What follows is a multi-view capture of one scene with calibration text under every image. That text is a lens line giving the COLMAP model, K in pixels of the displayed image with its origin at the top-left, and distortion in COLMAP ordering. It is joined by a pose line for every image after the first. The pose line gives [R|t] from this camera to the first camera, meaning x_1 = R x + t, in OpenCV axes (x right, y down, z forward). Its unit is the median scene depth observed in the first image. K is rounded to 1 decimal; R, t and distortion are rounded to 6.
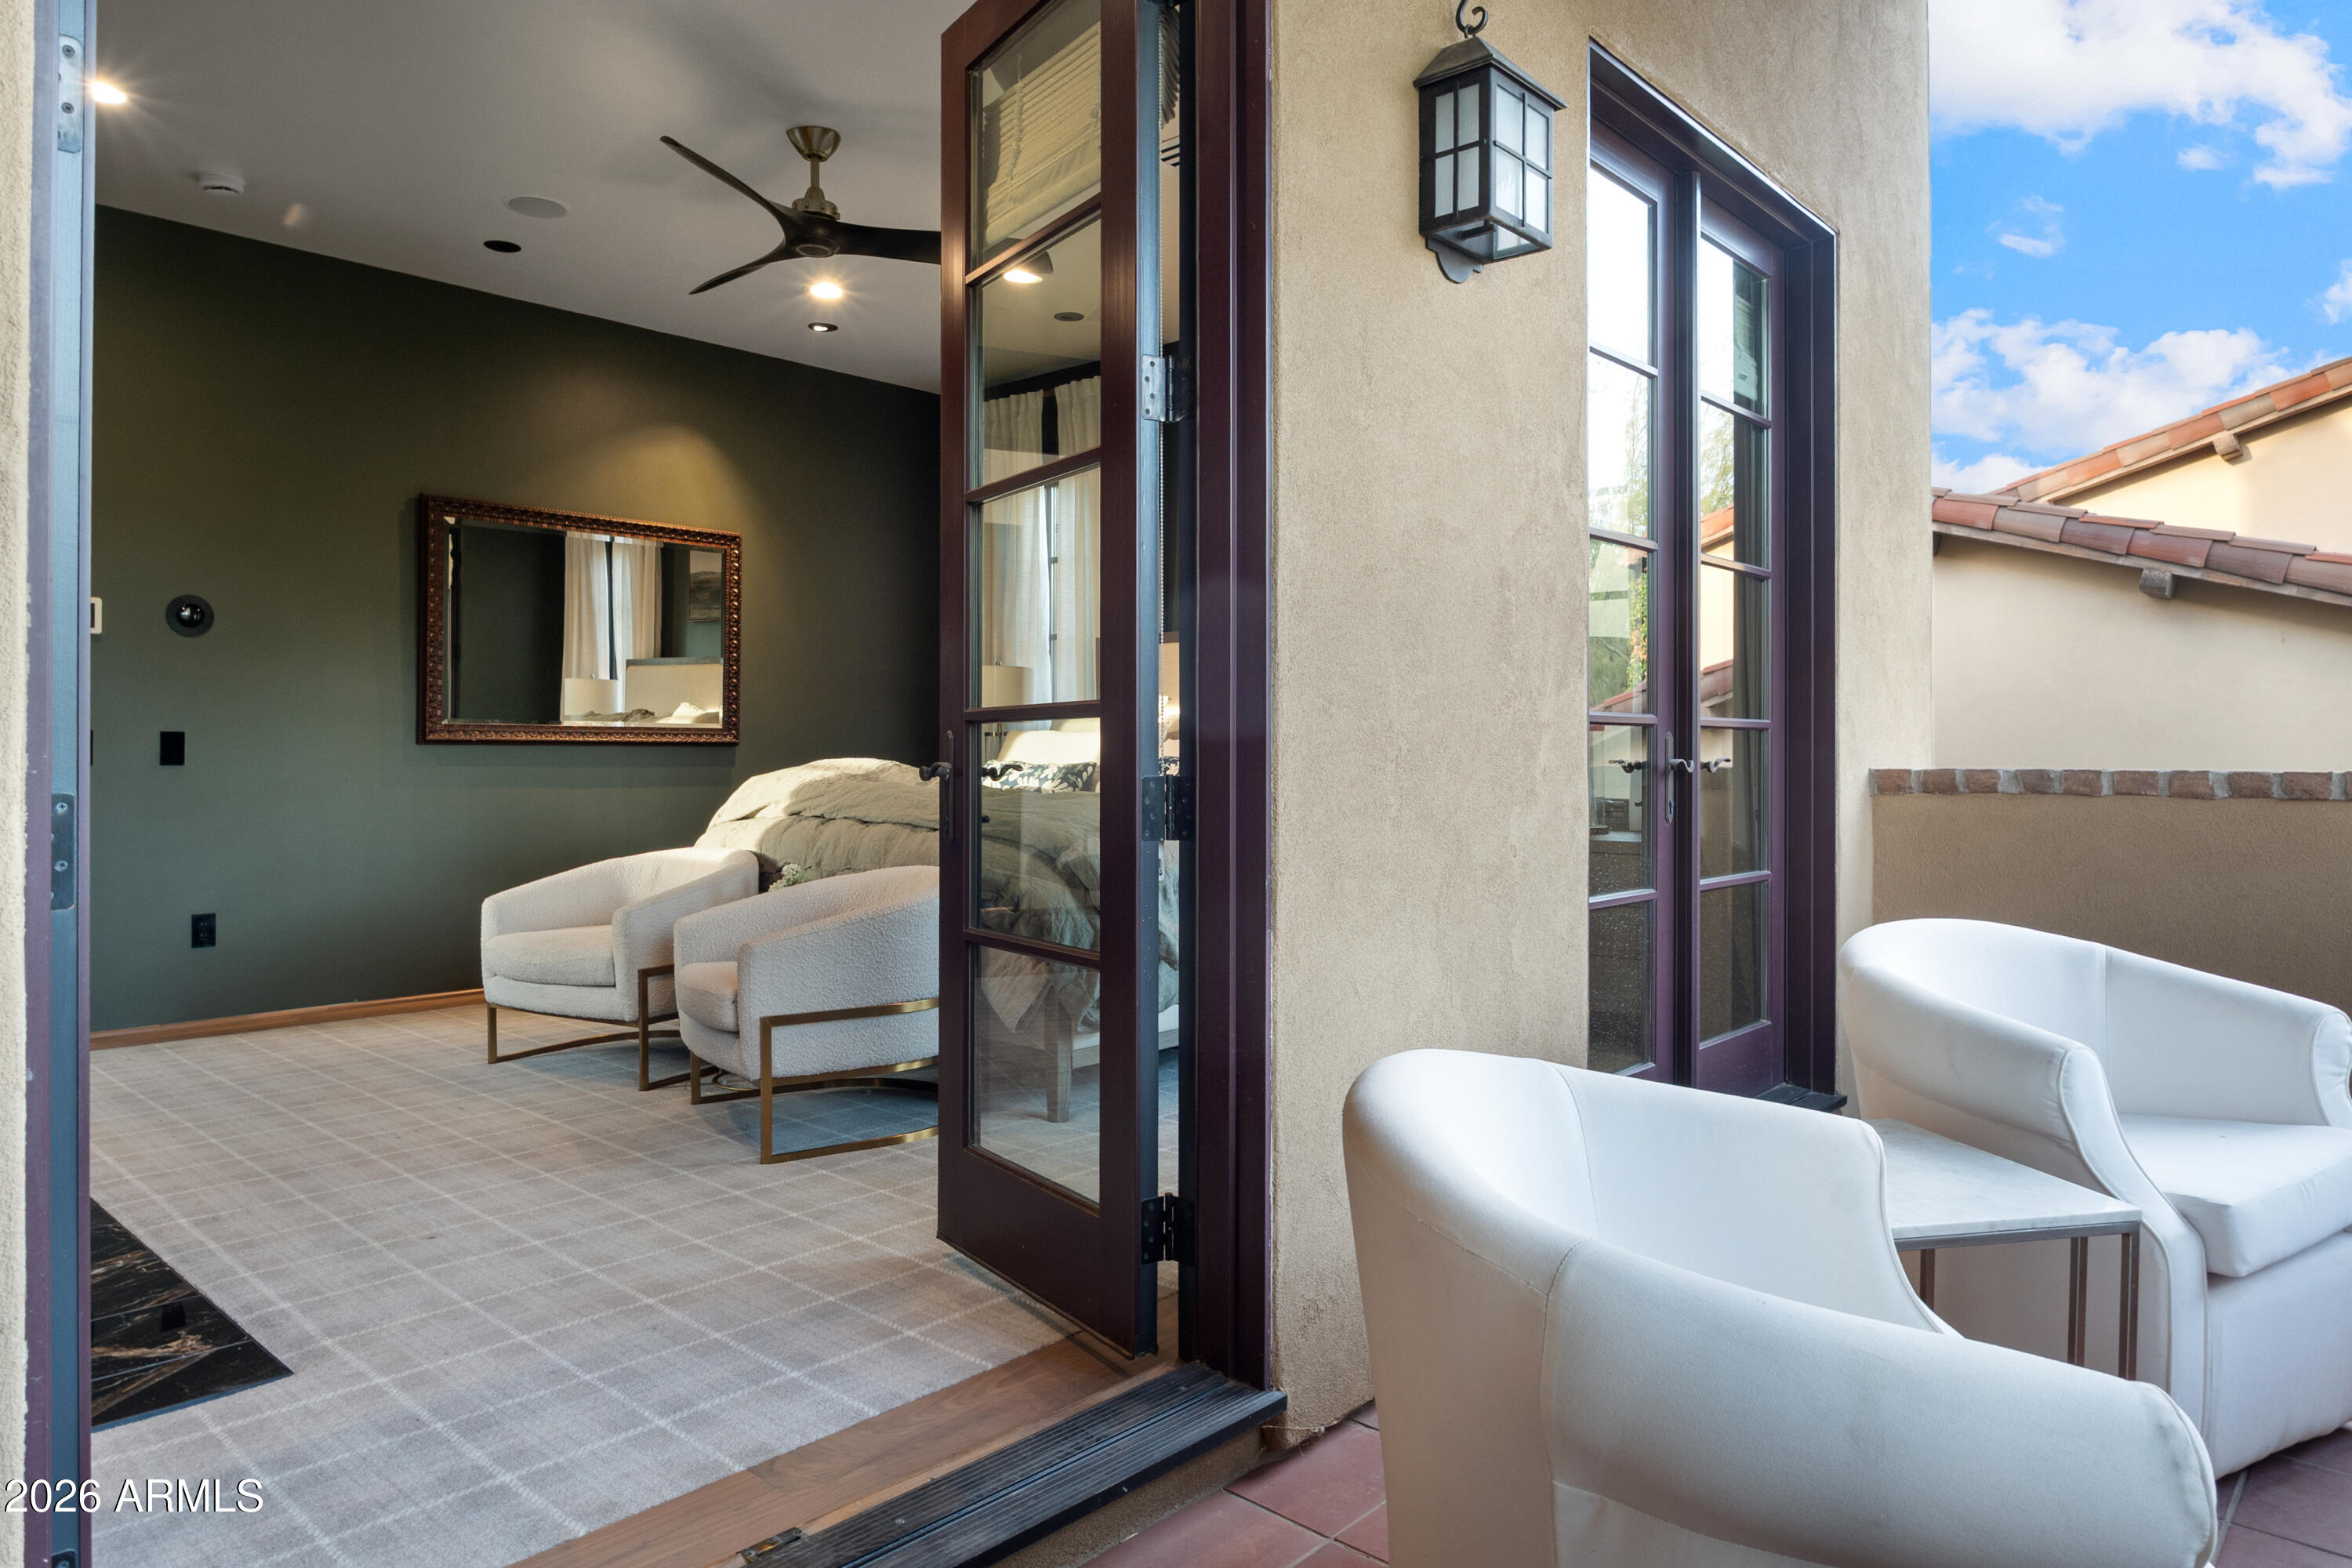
lens RADIAL K [[1497.9, 0, 1169.5], [0, 1497.9, 791.7], [0, 0, 1]] dist [-0.006601, -0.005936]
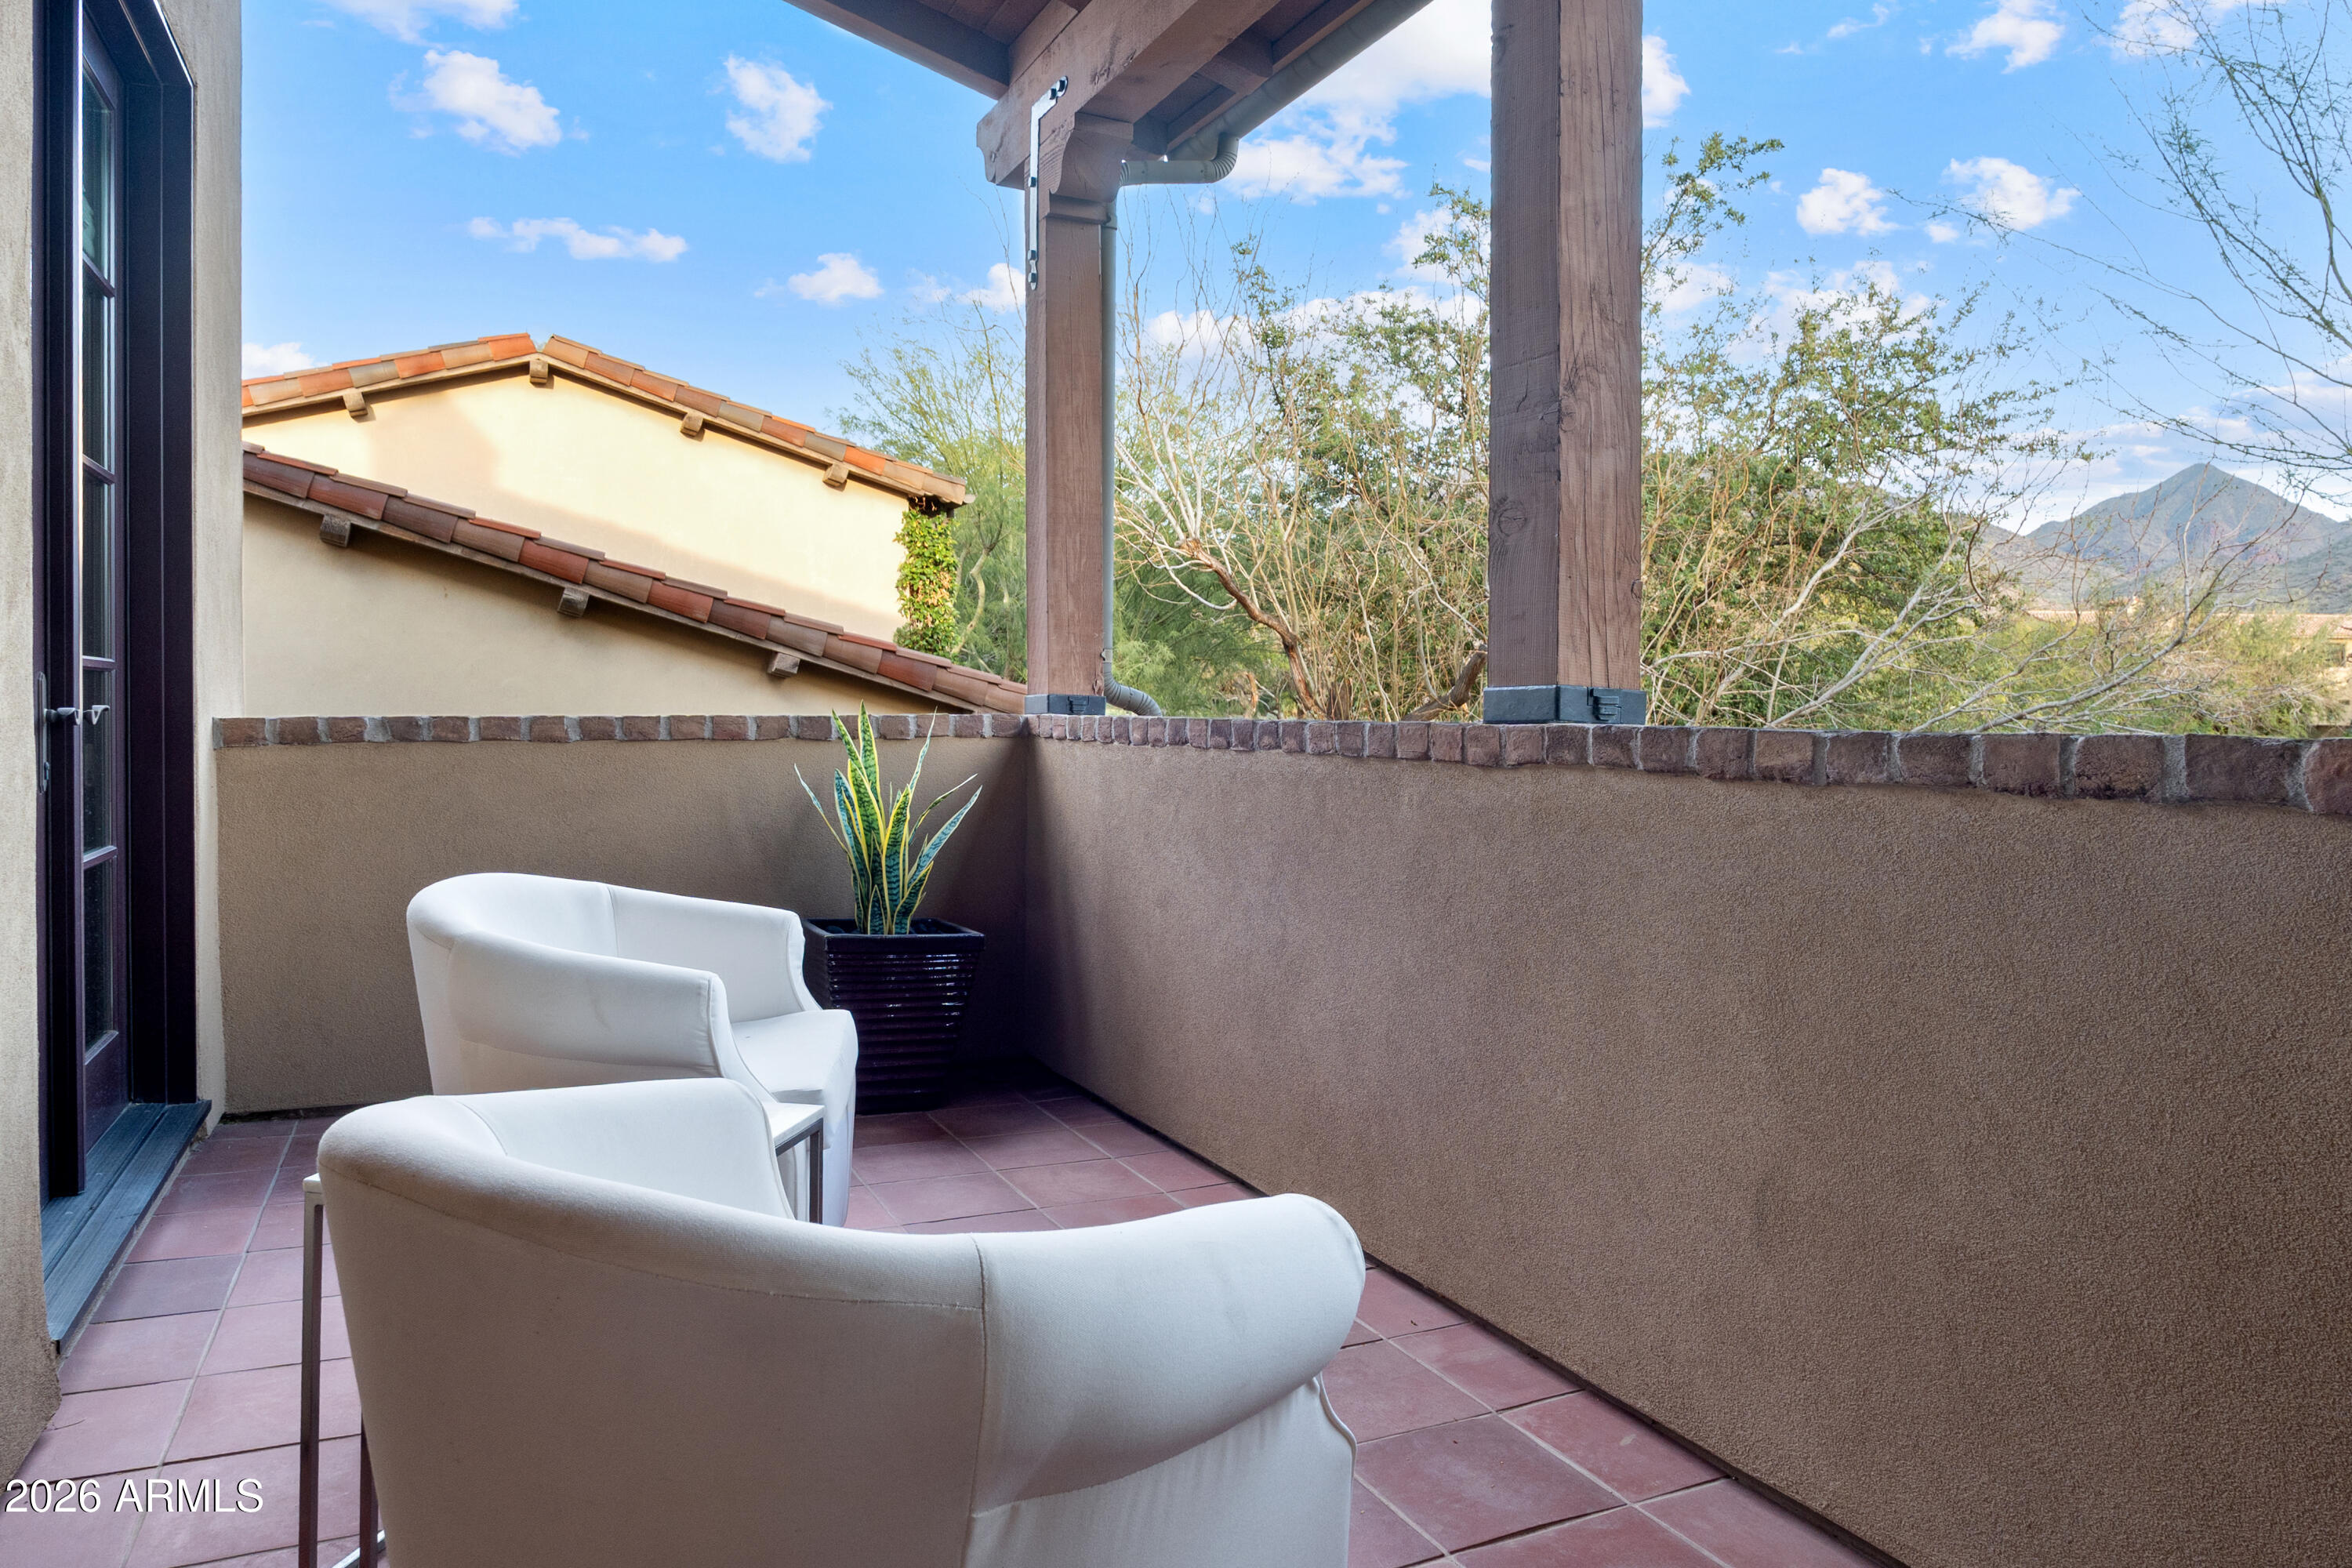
lens RADIAL K [[1535.3, 0, 1176.0], [0, 1535.3, 784.0], [0, 0, 1]] dist [-0.009640, -0.002433]
pose [[0.386347, -0.050370, 0.920977, -0.135951], [0.024036, 0.998718, 0.044538, -0.003065], [-0.922040, 0.004930, 0.387062, 0.140942]]
